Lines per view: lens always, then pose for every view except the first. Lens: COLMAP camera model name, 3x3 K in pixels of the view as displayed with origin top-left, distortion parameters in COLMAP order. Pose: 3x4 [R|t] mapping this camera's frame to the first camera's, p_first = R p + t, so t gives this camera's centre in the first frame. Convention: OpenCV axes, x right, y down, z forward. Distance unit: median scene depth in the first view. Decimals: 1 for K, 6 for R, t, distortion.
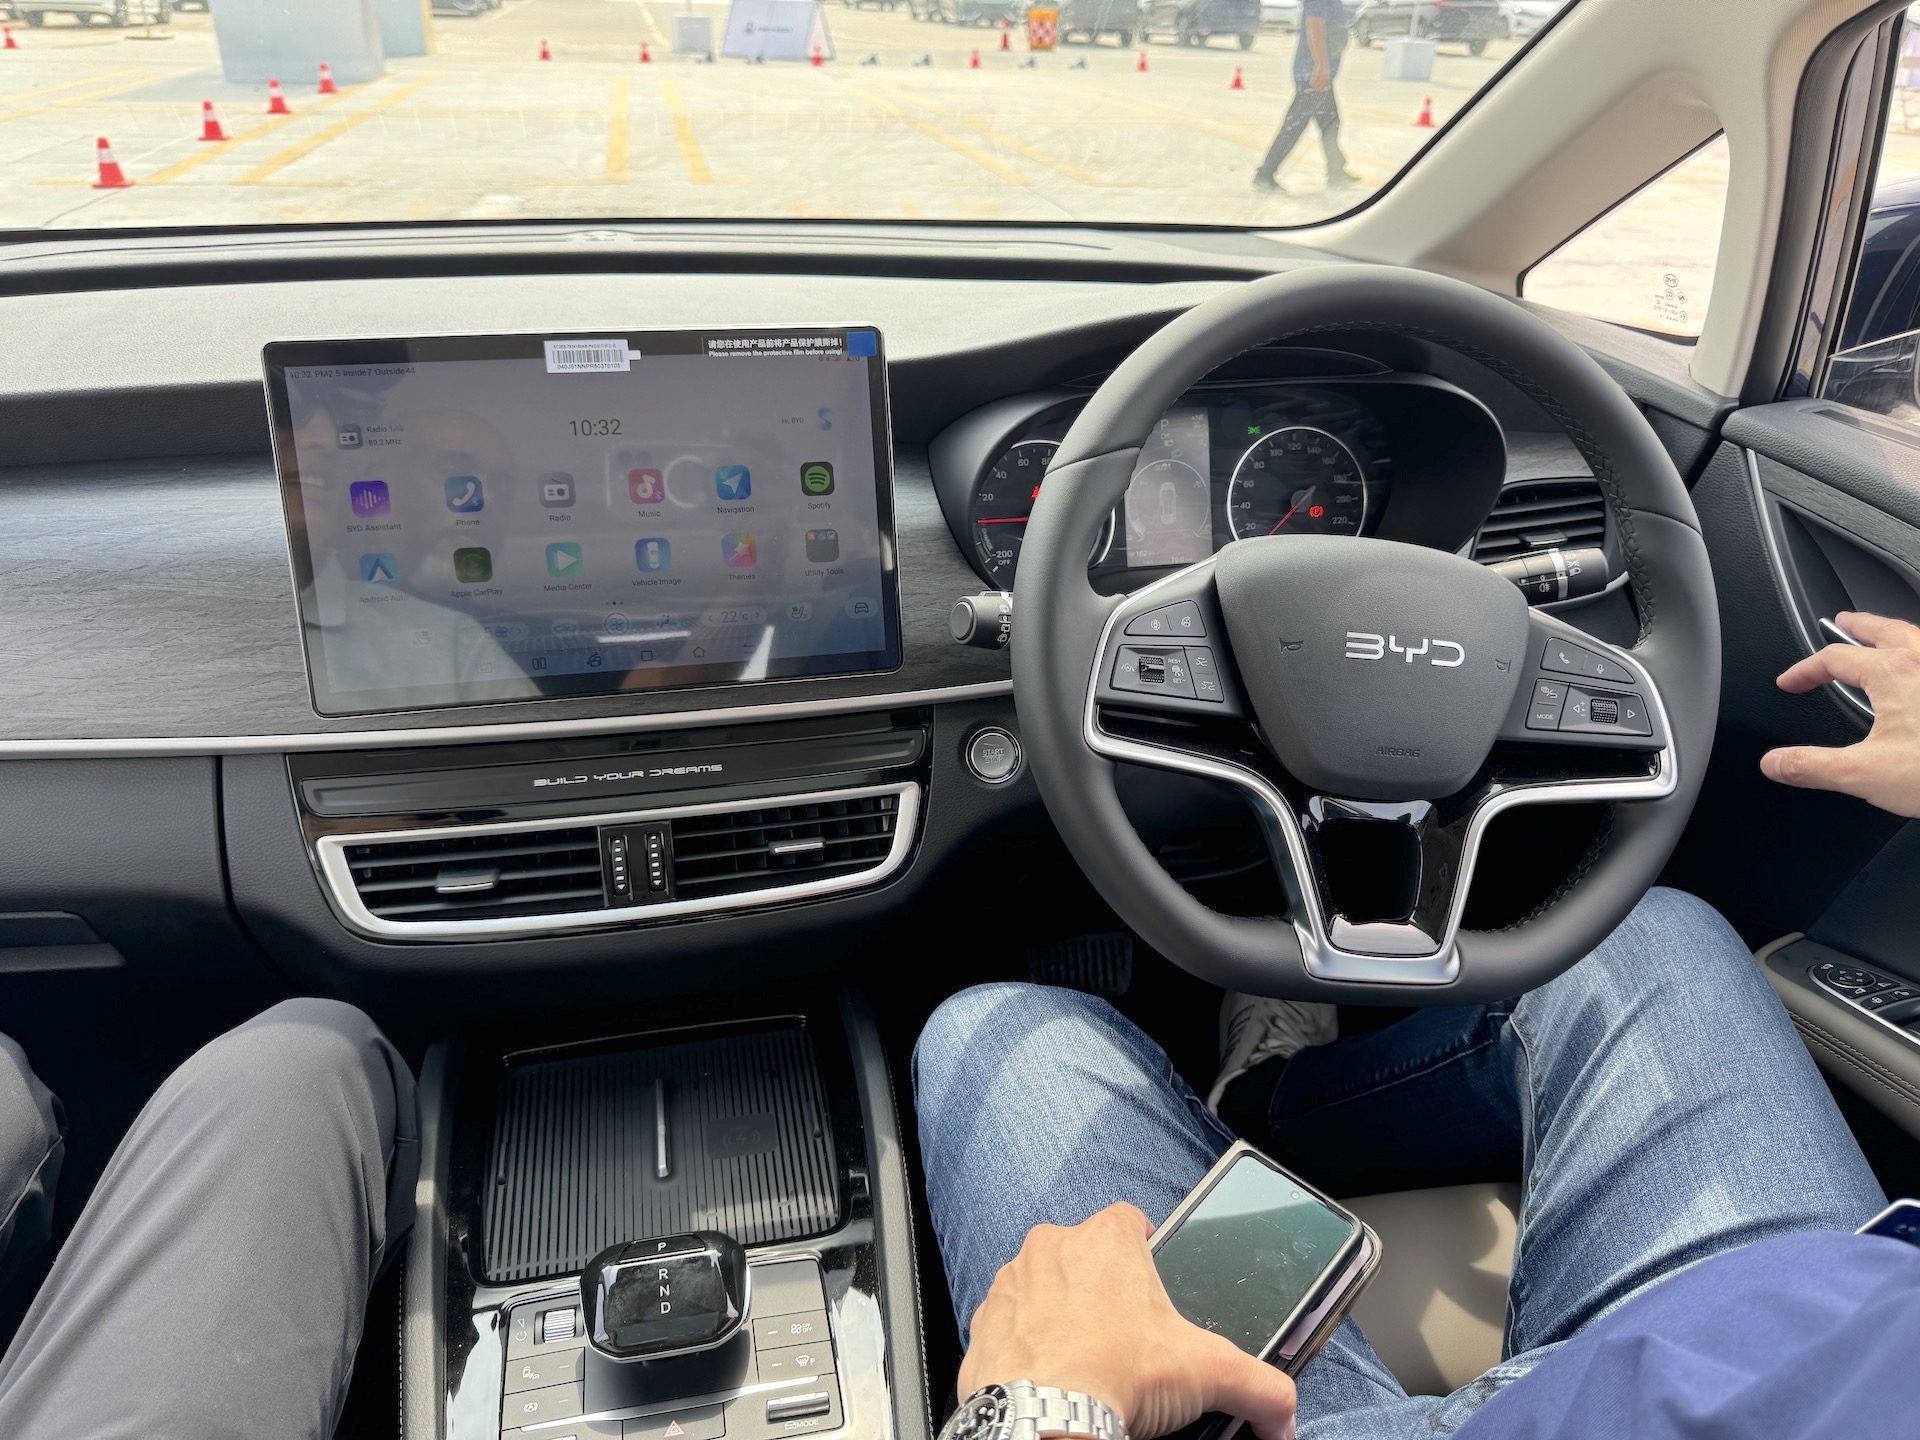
lens RADIAL K [[1360.5, 0, 960.0], [0, 1360.5, 720.0], [0, 0, 1]] dist [0.042678, -0.080514]
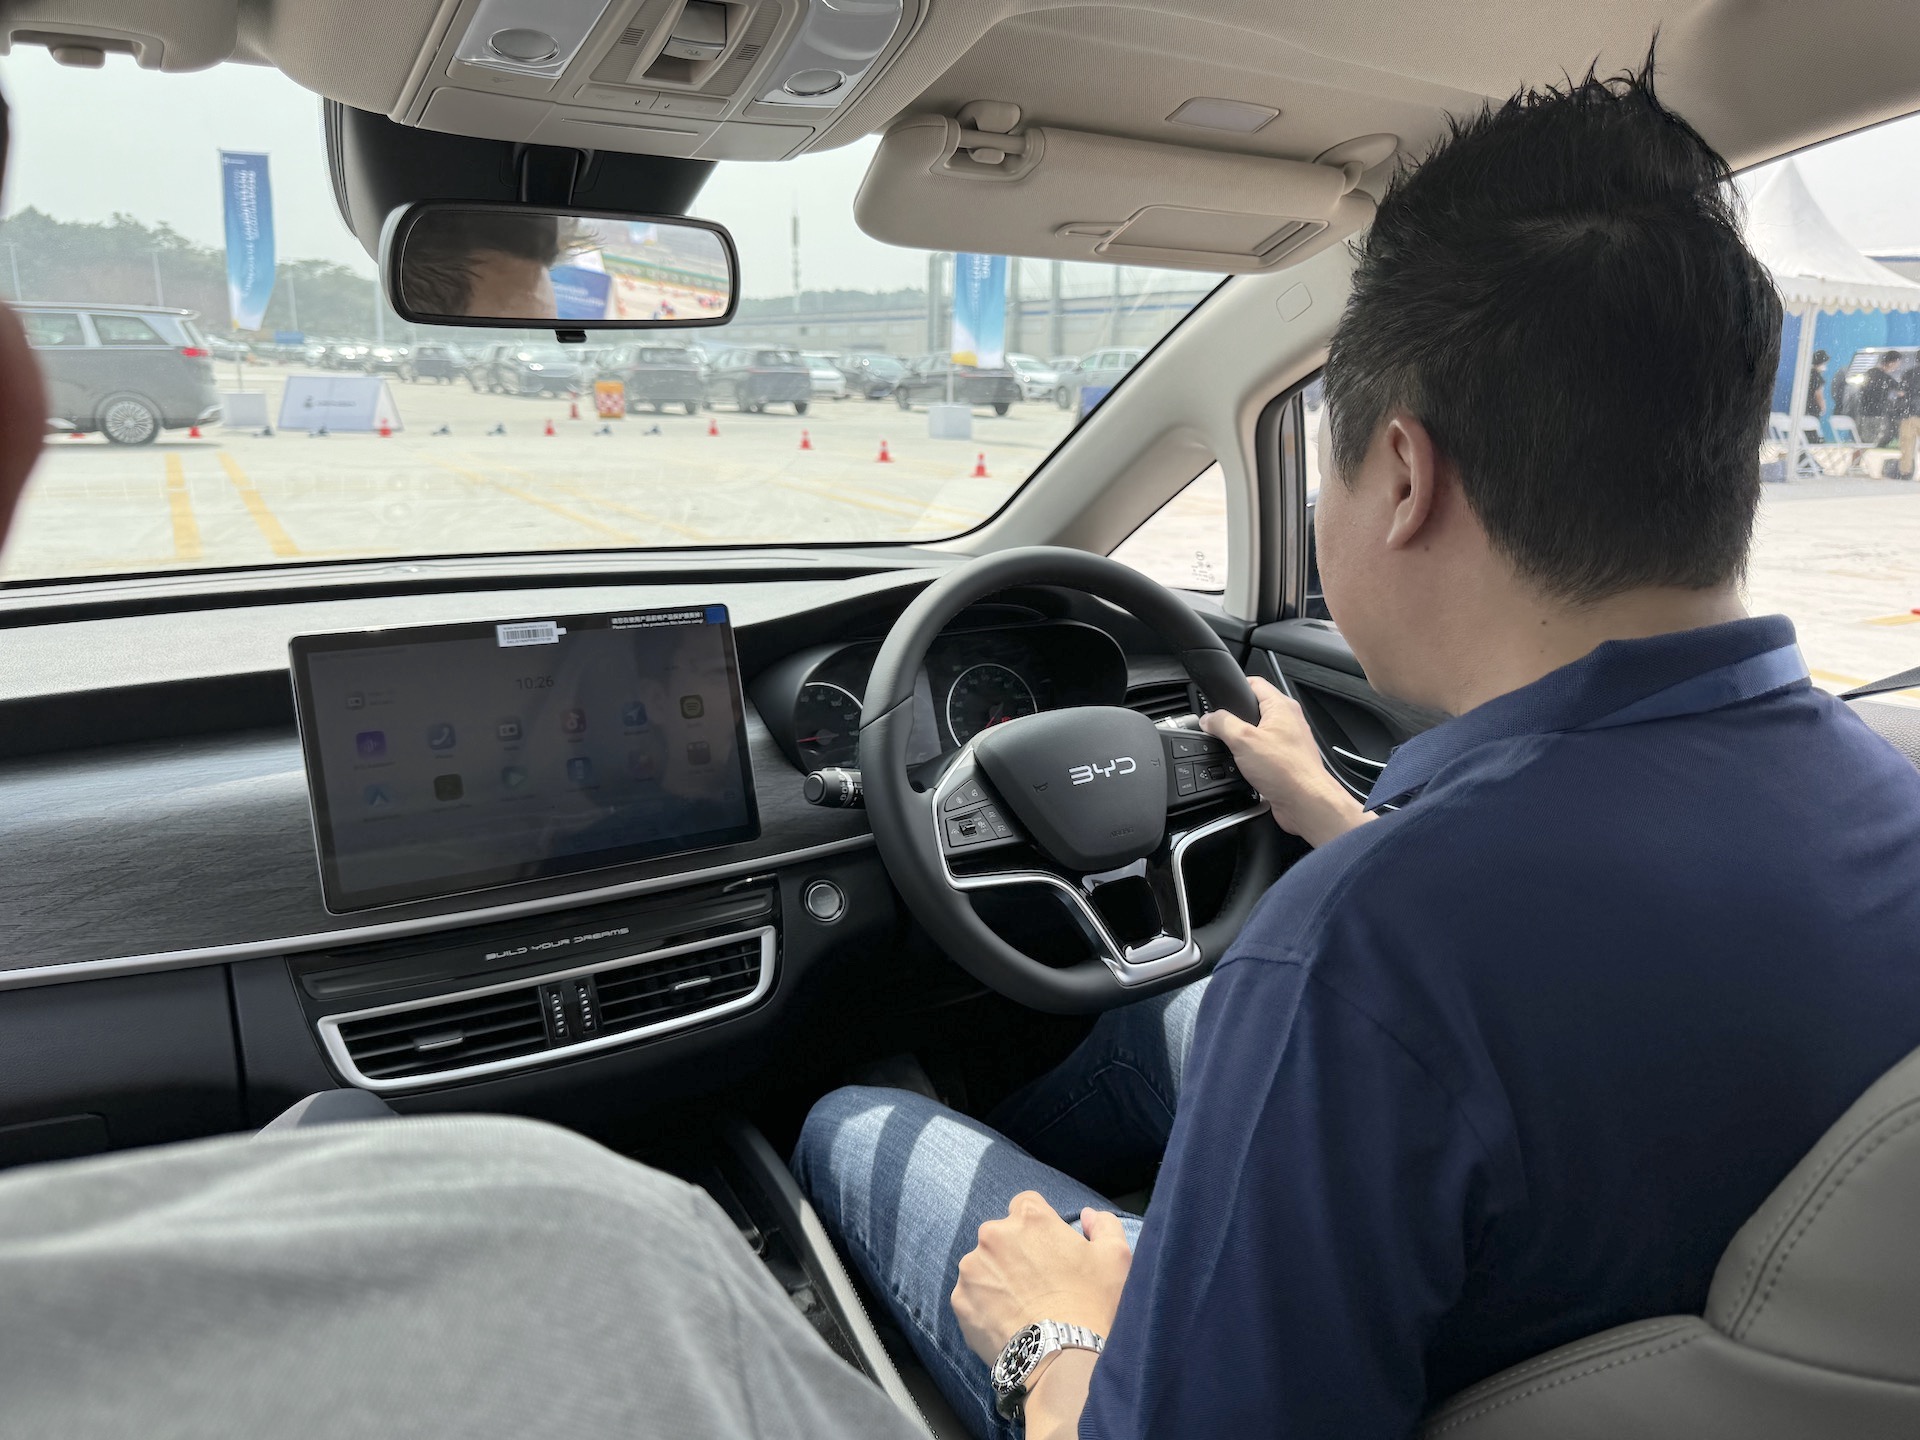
lens RADIAL K [[1360.5, 0, 960.0], [0, 1360.5, 720.0], [0, 0, 1]] dist [0.042678, -0.080514]
pose [[0.953449, -0.085308, 0.289237, -0.232557], [0.150399, 0.965868, -0.210903, 0.164428], [-0.261372, 0.244586, 0.933736, -0.368625]]
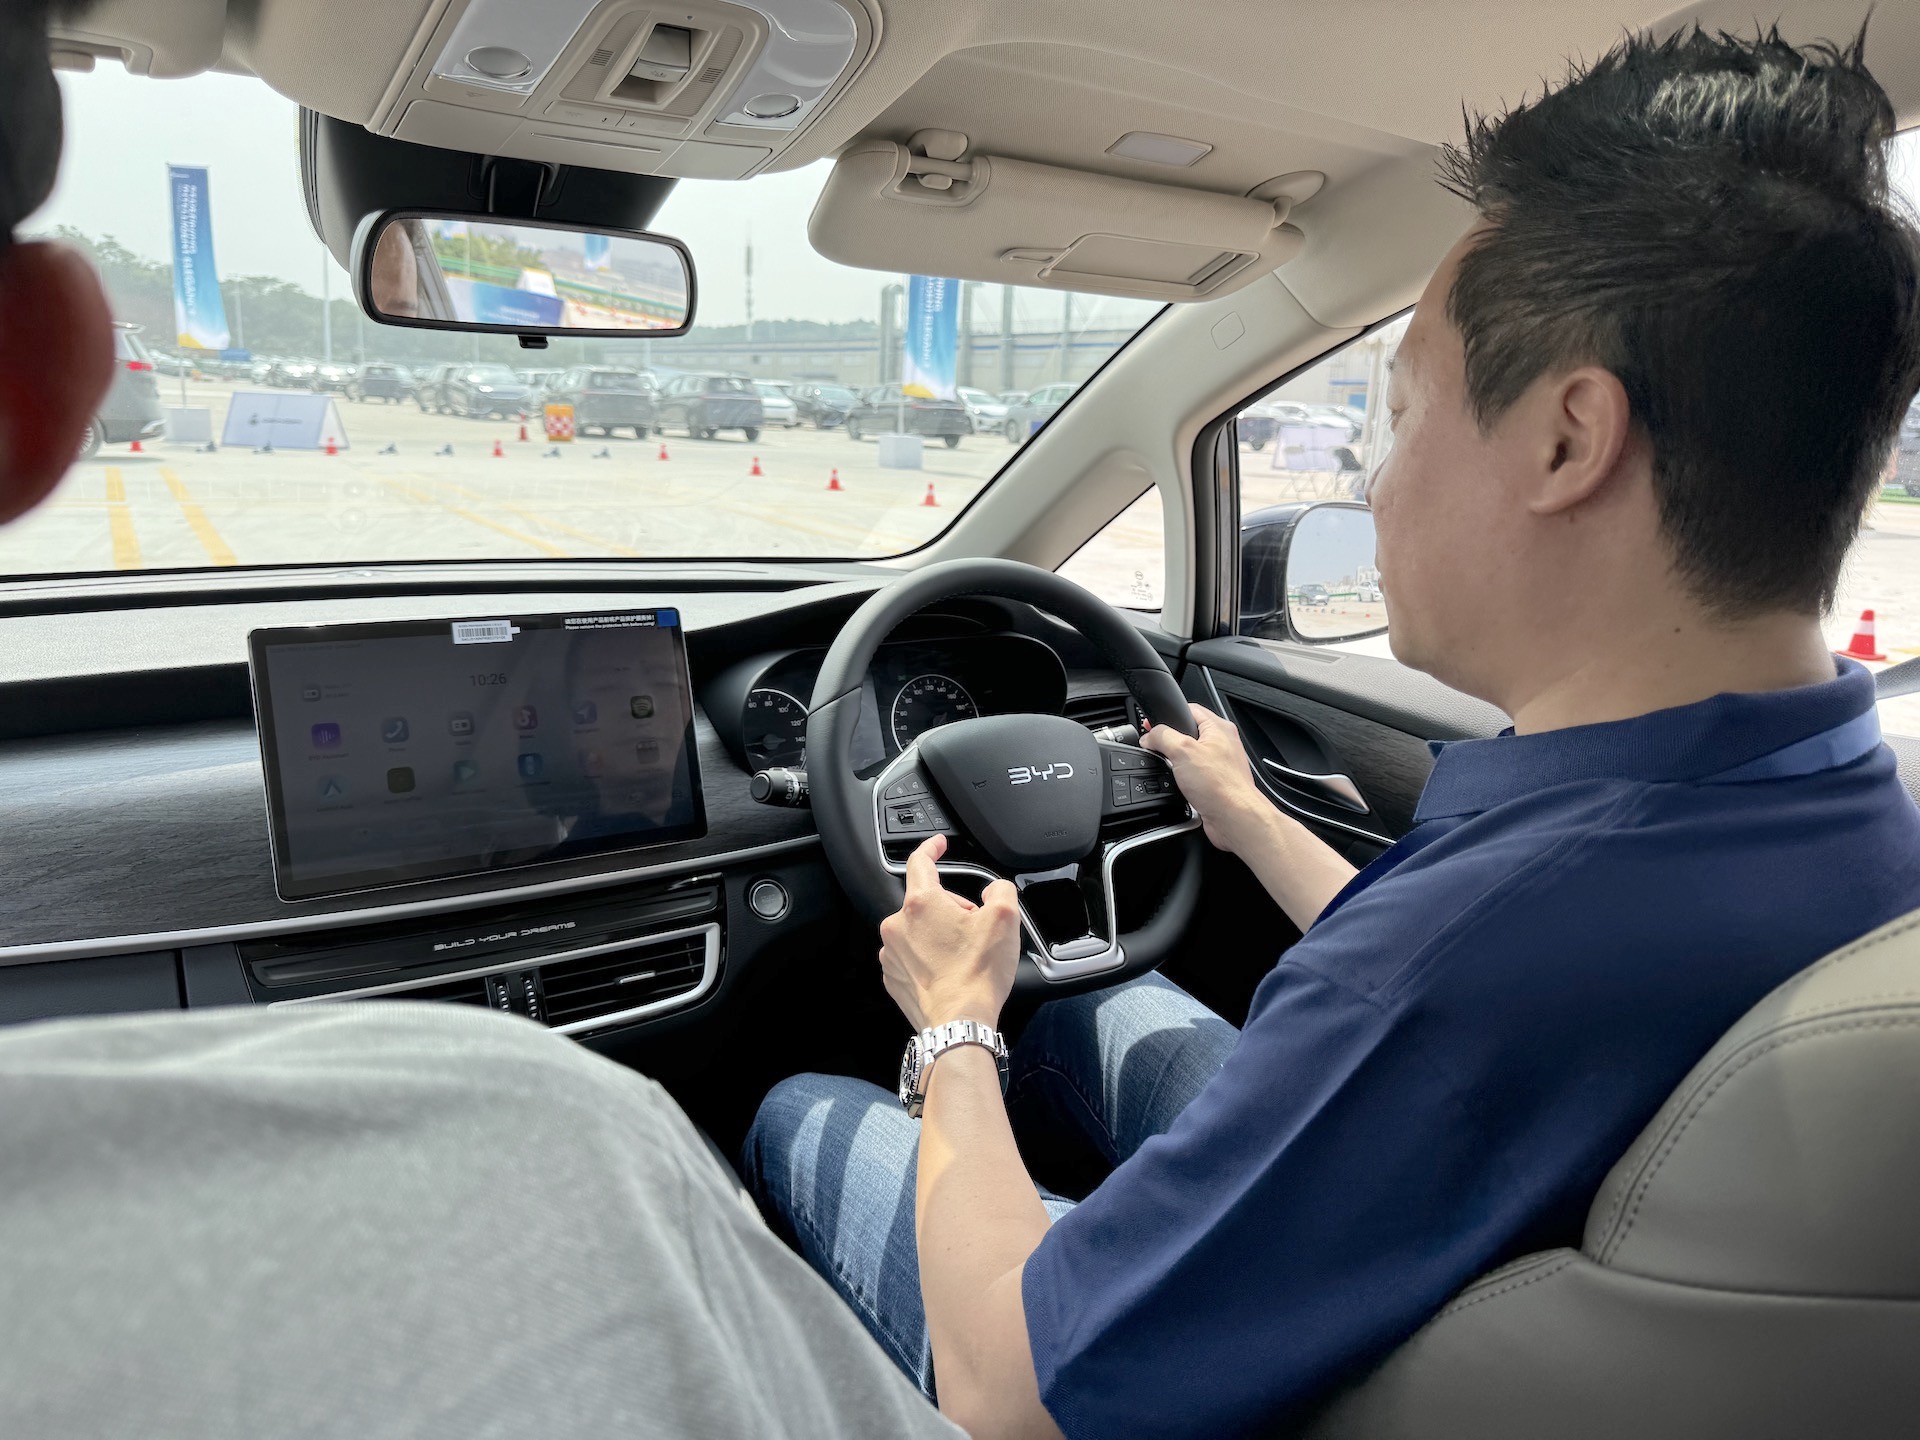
lens RADIAL K [[1359.8, 0, 956.7], [0, 1359.8, 718.2], [0, 0, 1]] dist [0.026255, -0.056446]
pose [[0.943126, -0.065031, 0.326014, -0.244130], [0.145159, 0.962810, -0.227874, 0.199315], [-0.299070, 0.262237, 0.917490, -0.403122]]
